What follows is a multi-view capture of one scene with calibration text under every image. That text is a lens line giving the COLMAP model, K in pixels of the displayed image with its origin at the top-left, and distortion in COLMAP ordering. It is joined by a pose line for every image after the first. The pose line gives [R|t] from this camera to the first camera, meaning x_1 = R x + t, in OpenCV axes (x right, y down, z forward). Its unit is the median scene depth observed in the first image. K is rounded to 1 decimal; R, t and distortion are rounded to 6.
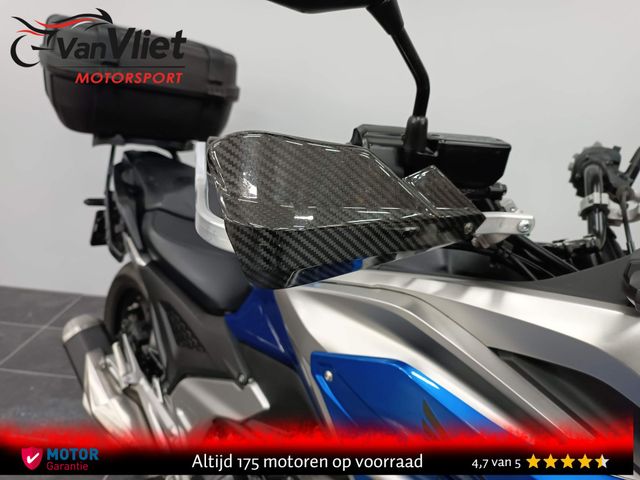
lens RADIAL K [[470.7, 0, 320.0], [0, 470.7, 240.0], [0, 0, 1]] dist [0.033921, -0.006126]
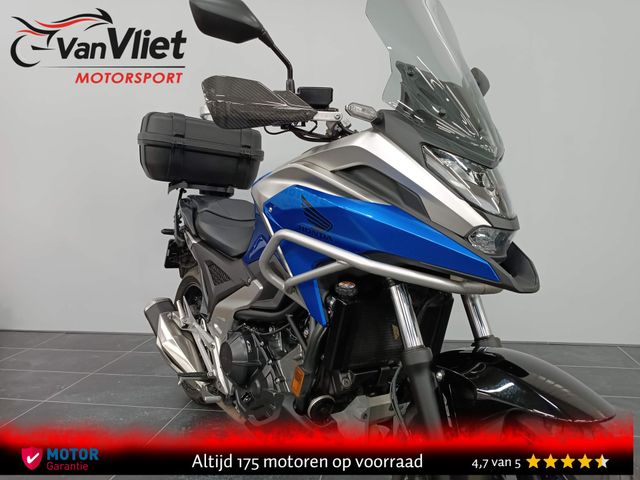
lens RADIAL K [[470.7, 0, 320.0], [0, 470.7, 240.0], [0, 0, 1]] dist [0.033921, -0.006126]
pose [[0.988486, -0.083063, -0.126477, 0.203712], [0.049772, 0.967834, -0.246617, 0.394301], [0.142893, 0.237483, 0.960824, -0.391155]]
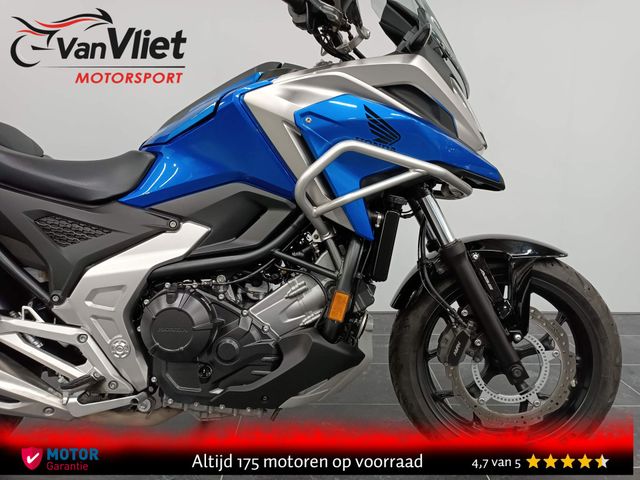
lens RADIAL K [[470.7, 0, 320.0], [0, 470.7, 240.0], [0, 0, 1]] dist [0.033921, -0.006126]
pose [[0.645351, -0.169375, 0.744872, -0.583926], [0.298713, 0.953418, -0.042006, 0.343927], [-0.703060, 0.249612, 0.665883, -0.055505]]
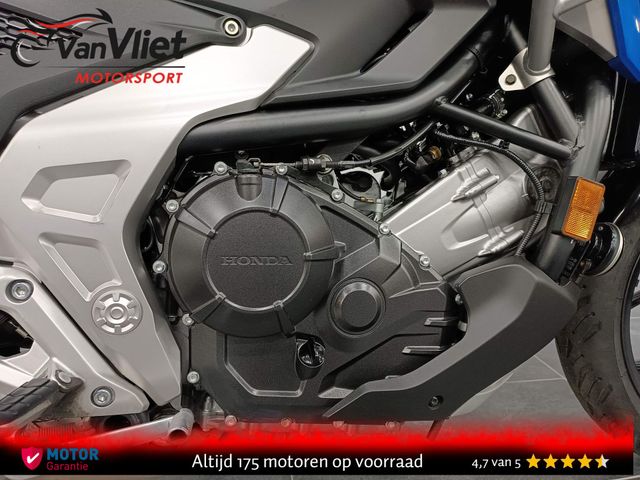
lens RADIAL K [[470.7, 0, 320.0], [0, 470.7, 240.0], [0, 0, 1]] dist [0.033921, -0.006126]
pose [[0.500695, -0.221015, 0.836933, -0.431331], [0.306863, 0.949383, 0.067130, 0.357646], [-0.809407, 0.223212, 0.543173, 0.467227]]
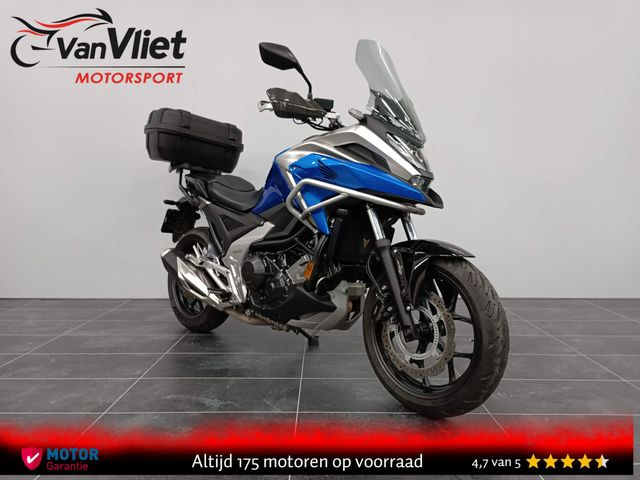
lens RADIAL K [[470.7, 0, 320.0], [0, 470.7, 240.0], [0, 0, 1]] dist [0.033921, -0.006126]
pose [[0.995449, -0.063919, 0.070673, -0.030737], [0.080535, 0.960767, -0.265405, 0.728926], [-0.050936, 0.269889, 0.961543, -0.933976]]
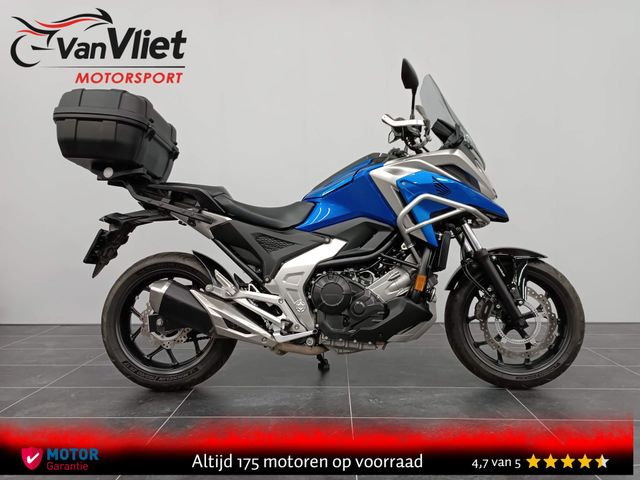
lens RADIAL K [[470.7, 0, 320.0], [0, 470.7, 240.0], [0, 0, 1]] dist [0.033921, -0.006126]
pose [[0.668531, -0.080230, 0.739344, -1.292859], [0.302393, 0.937594, -0.171688, 0.464662], [-0.679429, 0.338351, 0.651072, -0.315245]]
